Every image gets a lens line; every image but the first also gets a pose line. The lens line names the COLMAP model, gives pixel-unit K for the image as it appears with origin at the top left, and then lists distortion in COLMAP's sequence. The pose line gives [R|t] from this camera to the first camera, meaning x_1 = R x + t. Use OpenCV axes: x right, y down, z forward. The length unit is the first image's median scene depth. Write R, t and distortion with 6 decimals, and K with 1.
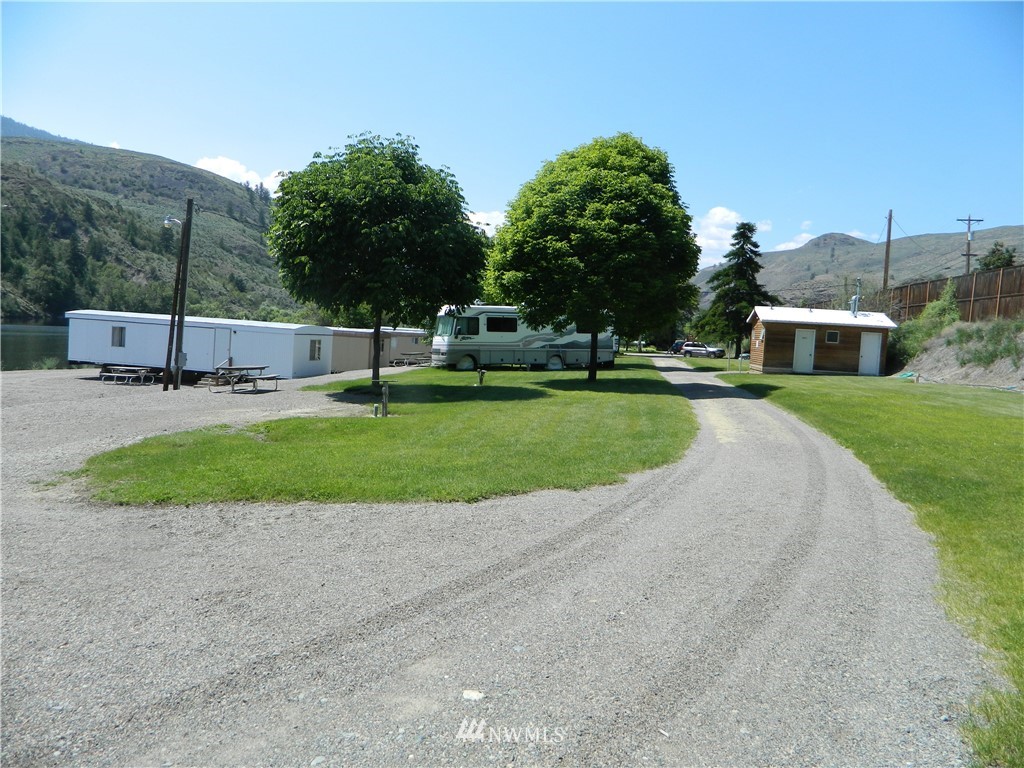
lens RADIAL K [[742.6, 0, 510.1], [0, 742.6, 377.6], [0, 0, 1]] dist [-0.001621, -0.001803]
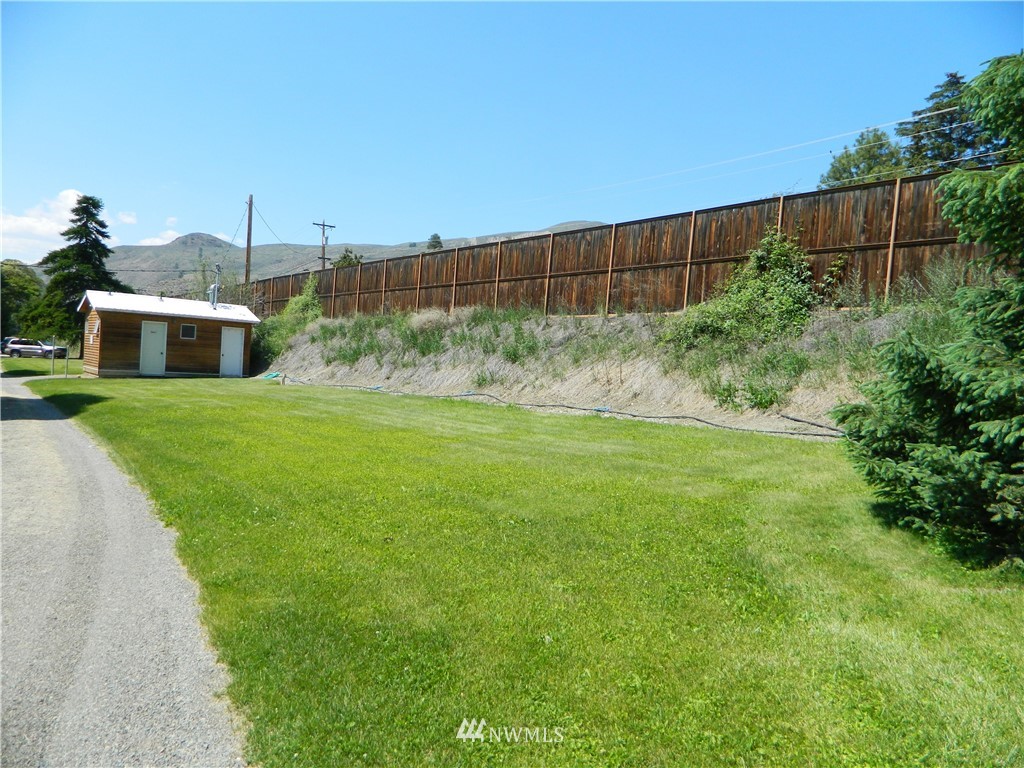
lens RADIAL K [[742.6, 0, 510.1], [0, 742.6, 377.6], [0, 0, 1]] dist [-0.001621, -0.001803]
pose [[0.696093, -0.025222, 0.717509, 0.083748], [0.025143, 0.999626, 0.010746, -0.002985], [-0.717511, 0.010560, 0.696467, 0.155610]]
